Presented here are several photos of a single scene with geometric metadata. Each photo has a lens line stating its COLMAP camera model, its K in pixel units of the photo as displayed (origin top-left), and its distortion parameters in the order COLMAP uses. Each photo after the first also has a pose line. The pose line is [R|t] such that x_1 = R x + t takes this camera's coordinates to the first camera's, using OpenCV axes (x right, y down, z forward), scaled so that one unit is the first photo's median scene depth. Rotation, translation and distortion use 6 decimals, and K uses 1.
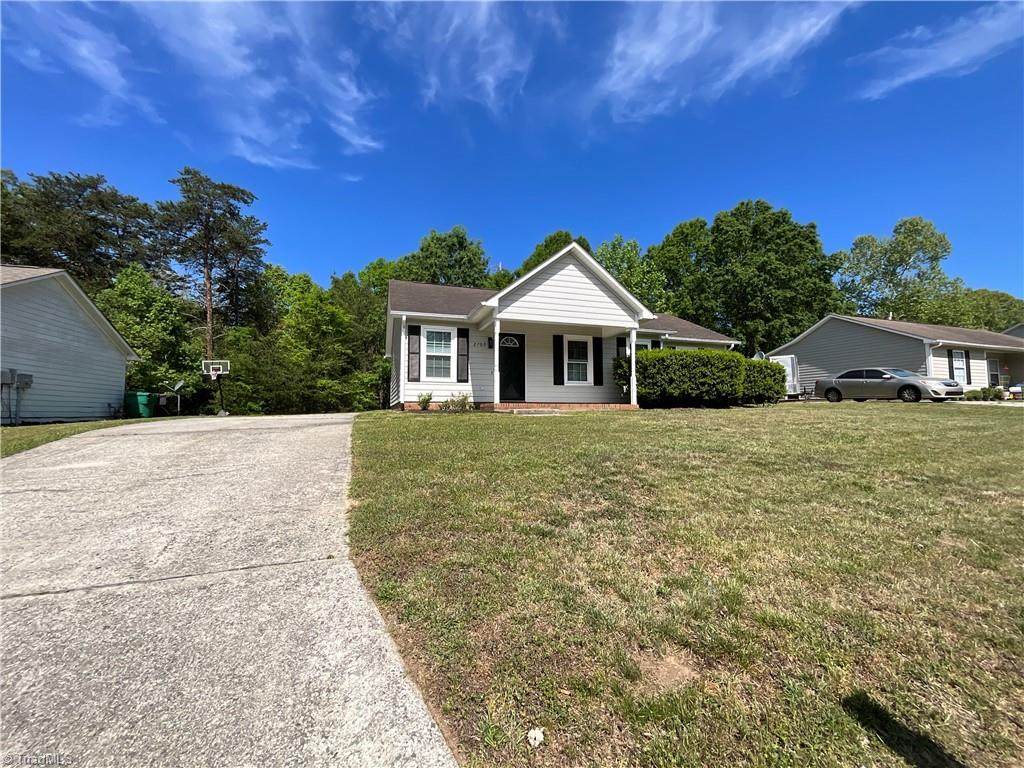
lens RADIAL K [[419.3, 0, 512.0], [0, 419.3, 384.0], [0, 0, 1]] dist [-0.000926, -0.001037]
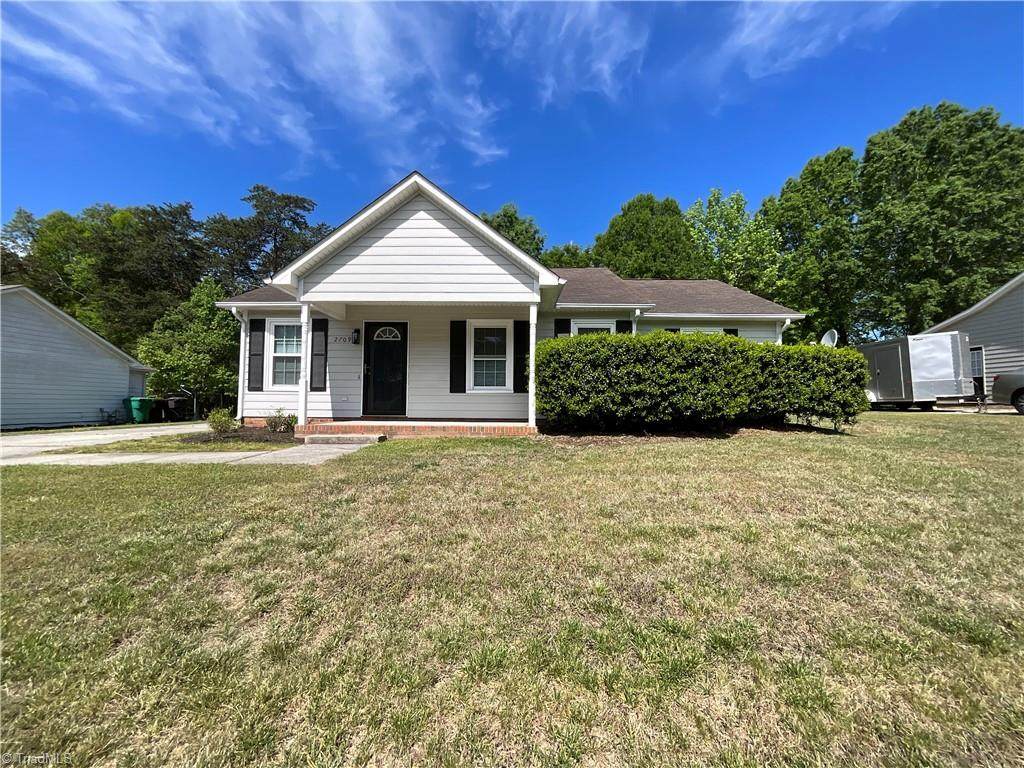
lens RADIAL K [[419.3, 0, 512.0], [0, 419.3, 384.0], [0, 0, 1]] dist [-0.000926, -0.001037]
pose [[0.947323, -0.007993, -0.320179, 0.387055], [0.014892, 0.999707, 0.019104, -0.022052], [0.319932, -0.022866, 0.947165, 0.341557]]
